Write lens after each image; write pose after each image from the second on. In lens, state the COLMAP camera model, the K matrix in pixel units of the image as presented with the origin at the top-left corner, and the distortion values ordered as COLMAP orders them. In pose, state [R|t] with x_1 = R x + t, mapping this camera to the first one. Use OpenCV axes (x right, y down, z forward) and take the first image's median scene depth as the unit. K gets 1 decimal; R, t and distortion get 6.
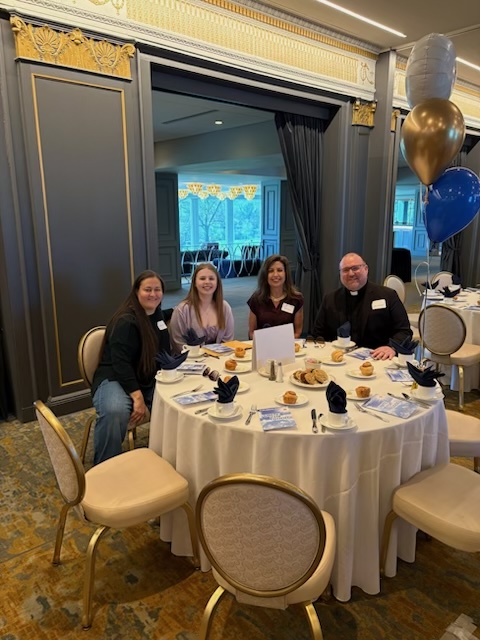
lens RADIAL K [[490.6, 0, 240.0], [0, 490.6, 320.0], [0, 0, 1]] dist [0.052969, -0.053856]
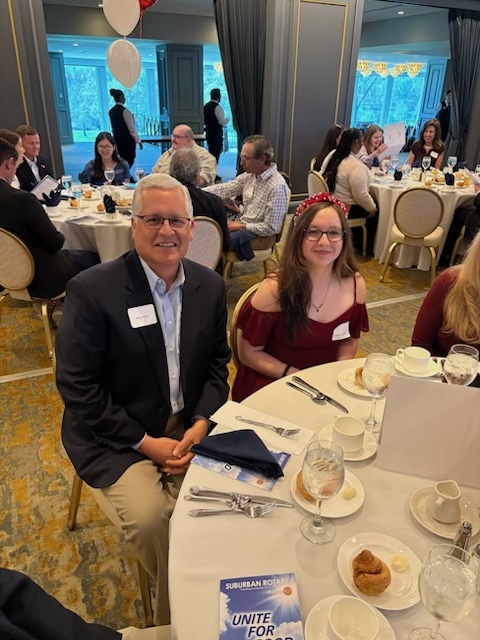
lens RADIAL K [[490.6, 0, 240.0], [0, 490.6, 320.0], [0, 0, 1]] dist [0.052969, -0.053856]
pose [[0.961648, 0.134579, -0.239002, -0.027890], [-0.079322, 0.970575, 0.227358, 0.096232], [0.262567, -0.199680, 0.944027, -0.423080]]
